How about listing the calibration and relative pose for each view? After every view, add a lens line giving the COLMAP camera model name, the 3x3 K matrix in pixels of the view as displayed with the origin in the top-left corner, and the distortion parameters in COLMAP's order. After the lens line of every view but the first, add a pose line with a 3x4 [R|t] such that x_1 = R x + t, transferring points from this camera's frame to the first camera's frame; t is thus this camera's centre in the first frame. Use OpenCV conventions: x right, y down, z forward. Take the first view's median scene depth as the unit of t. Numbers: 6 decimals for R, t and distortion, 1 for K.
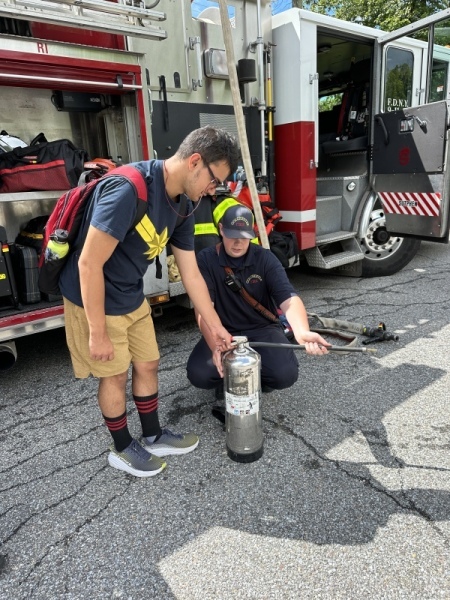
lens RADIAL K [[419.8, 0, 225.7], [0, 419.8, 300.1], [0, 0, 1]] dist [0.006839, -0.007577]
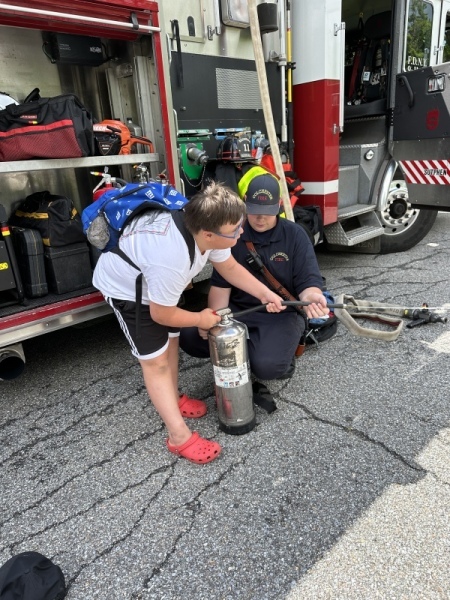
lens RADIAL K [[421.3, 0, 225.8], [0, 421.3, 305.1], [0, 0, 1]] dist [-0.003123, -0.000198]
pose [[0.997374, -0.036910, 0.062319, -0.102231], [0.033210, 0.997682, 0.059401, -0.009618], [-0.064367, -0.057176, 0.996287, 0.101560]]
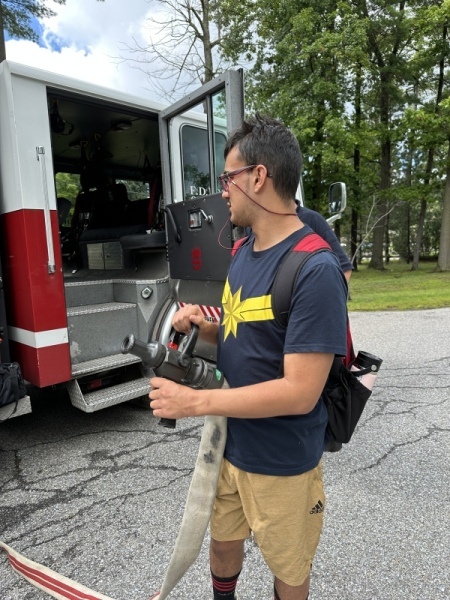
lens RADIAL K [[422.3, 0, 225.3], [0, 422.3, 306.4], [0, 0, 1]] dist [0.031270, -0.002685]
pose [[0.993080, 0.005773, 0.117300, 0.426430], [0.014201, 0.985559, -0.168733, -0.140417], [-0.116580, 0.169231, 0.978657, 0.294474]]
